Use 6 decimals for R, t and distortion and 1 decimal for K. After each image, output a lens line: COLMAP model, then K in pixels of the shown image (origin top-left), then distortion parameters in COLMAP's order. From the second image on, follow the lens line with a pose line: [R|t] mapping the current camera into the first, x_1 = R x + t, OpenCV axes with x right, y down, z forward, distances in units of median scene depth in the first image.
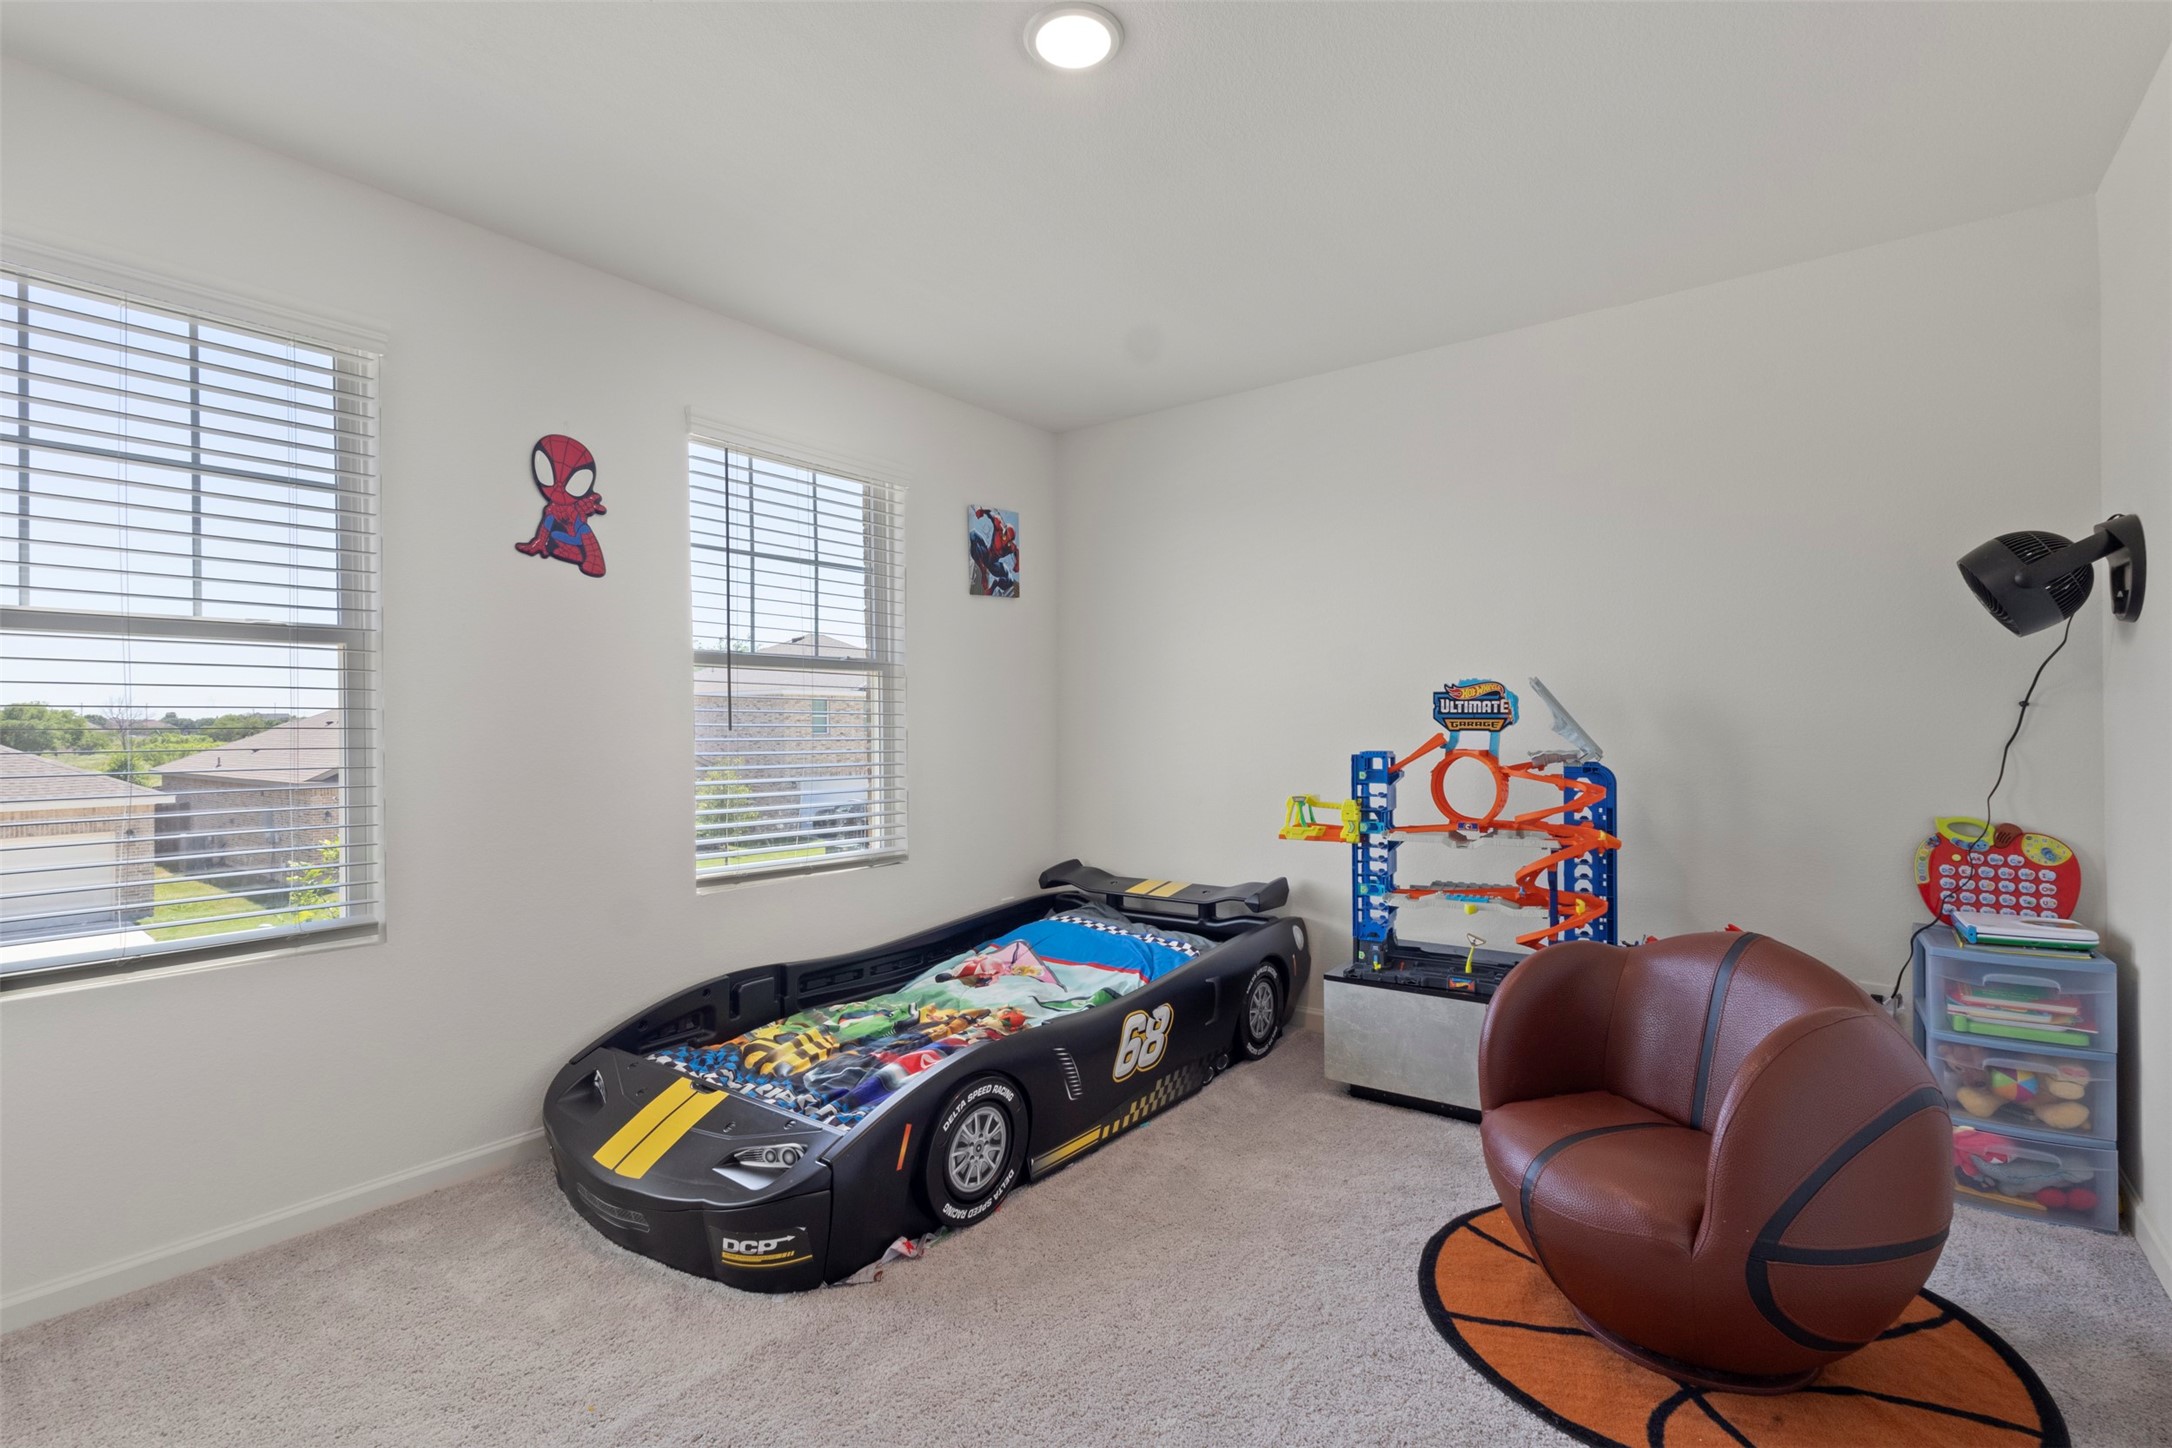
lens RADIAL K [[1005.6, 0, 1091.6], [0, 1005.6, 718.9], [0, 0, 1]] dist [0.000349, 0.001053]
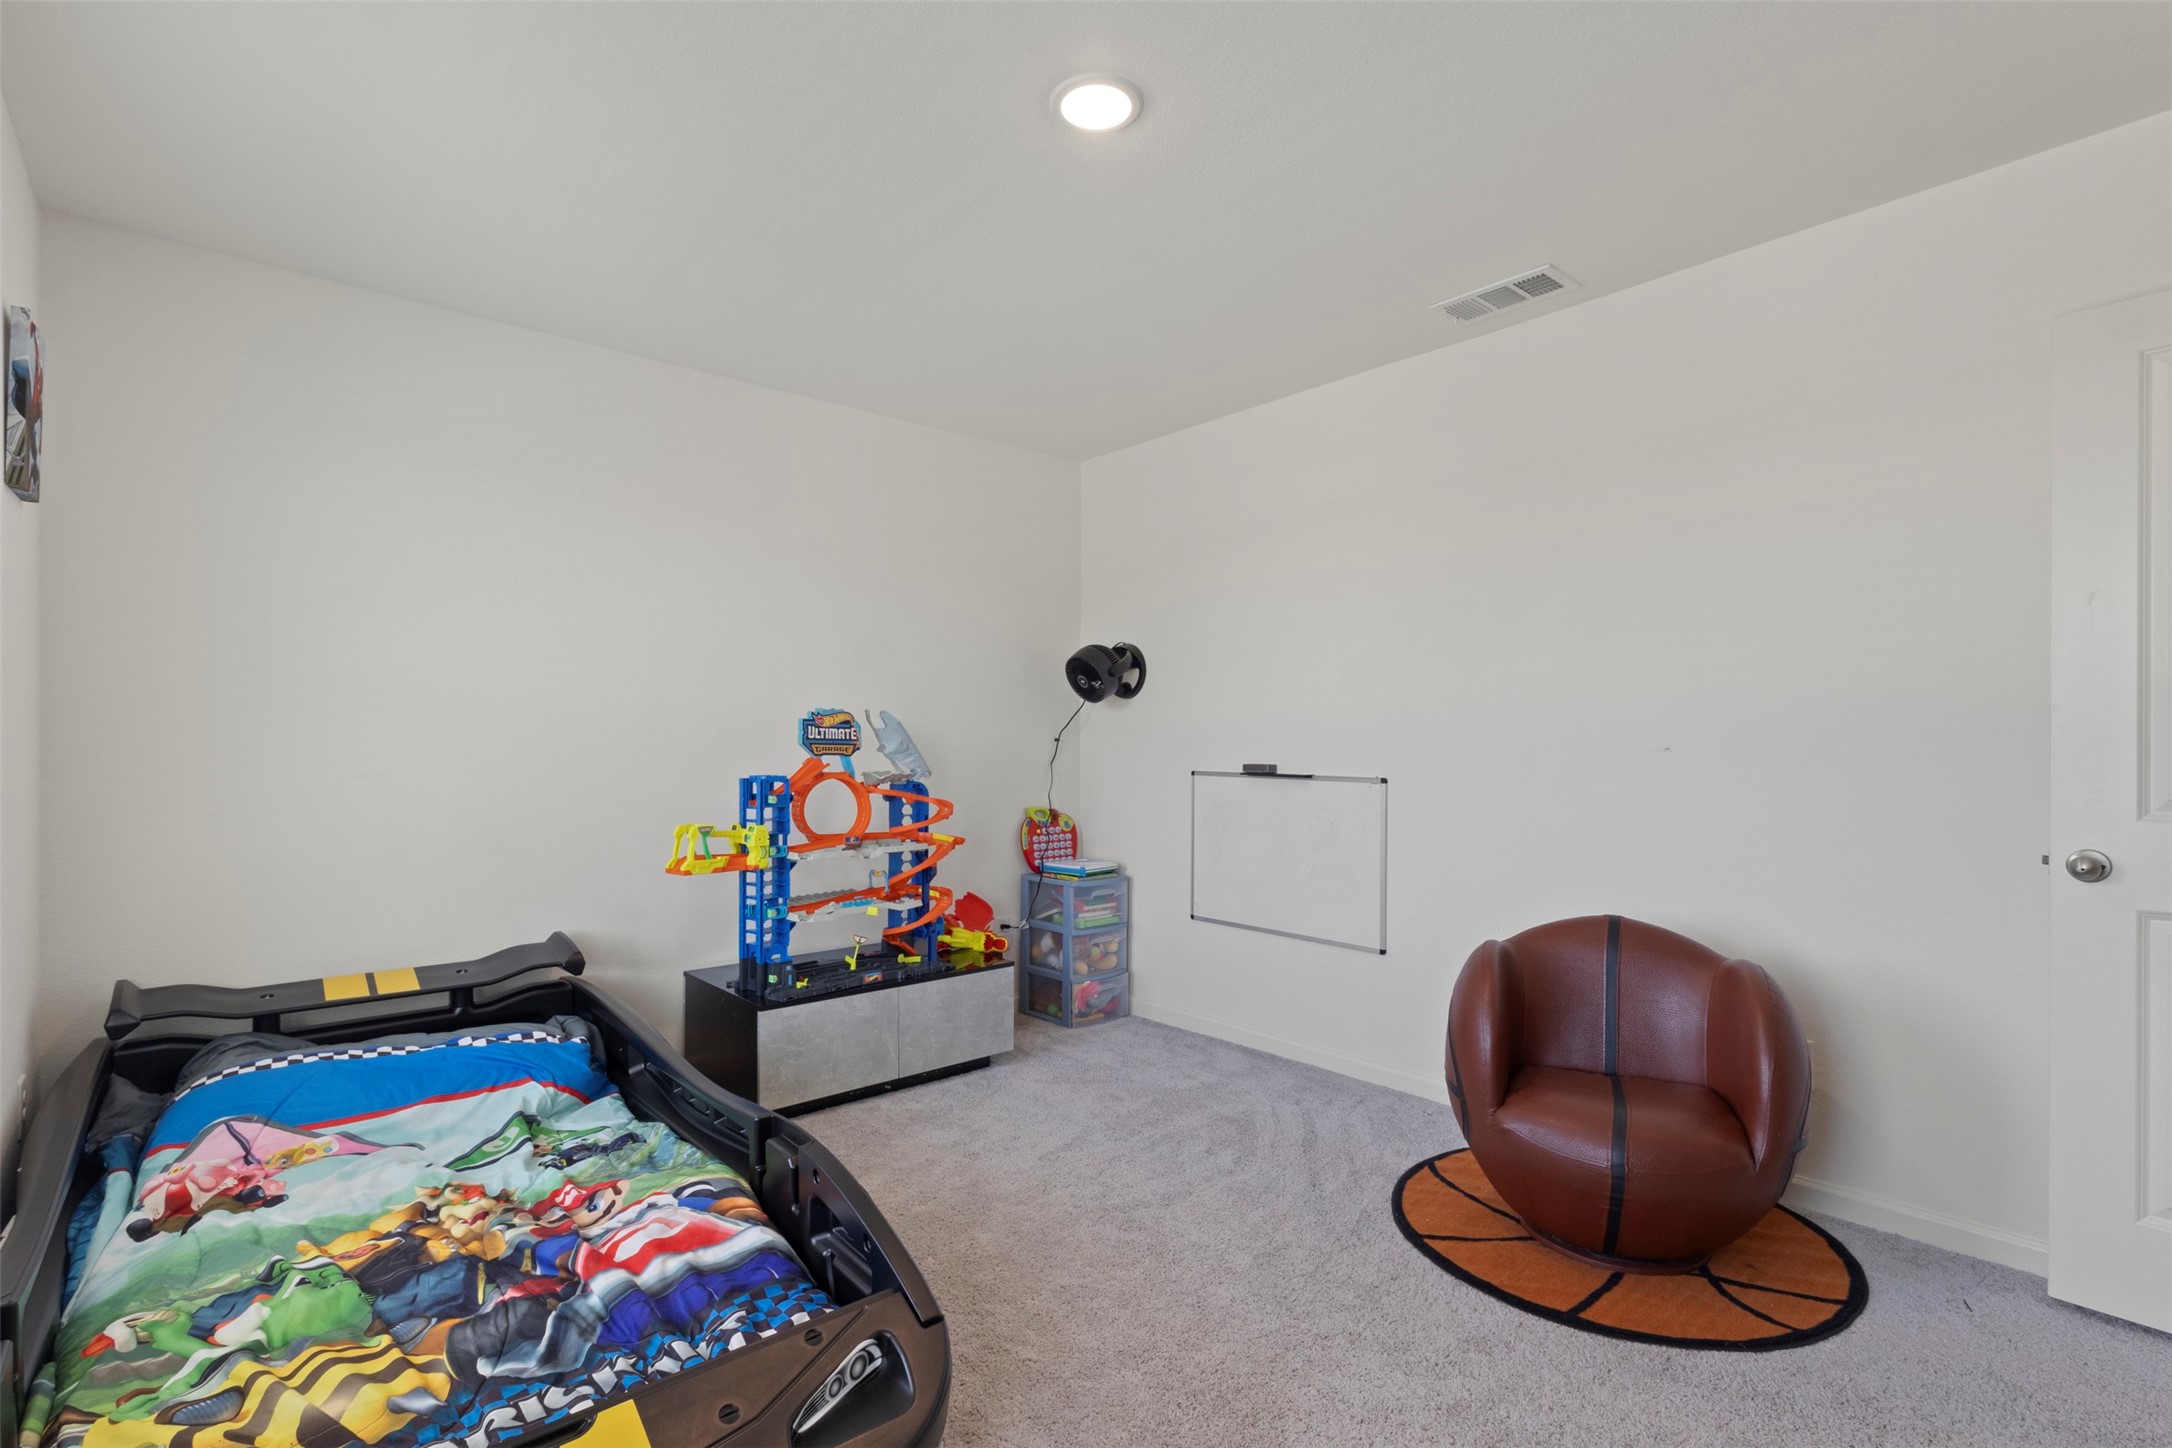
lens RADIAL K [[1005.6, 0, 1091.4], [0, 1005.6, 742.9], [0, 0, 1]] dist [0.000349, 0.001053]
pose [[0.217158, 0.012348, 0.976058, -0.657154], [-0.009573, 0.999899, -0.010520, 0.007242], [-0.976090, -0.007060, 0.217254, 0.484307]]
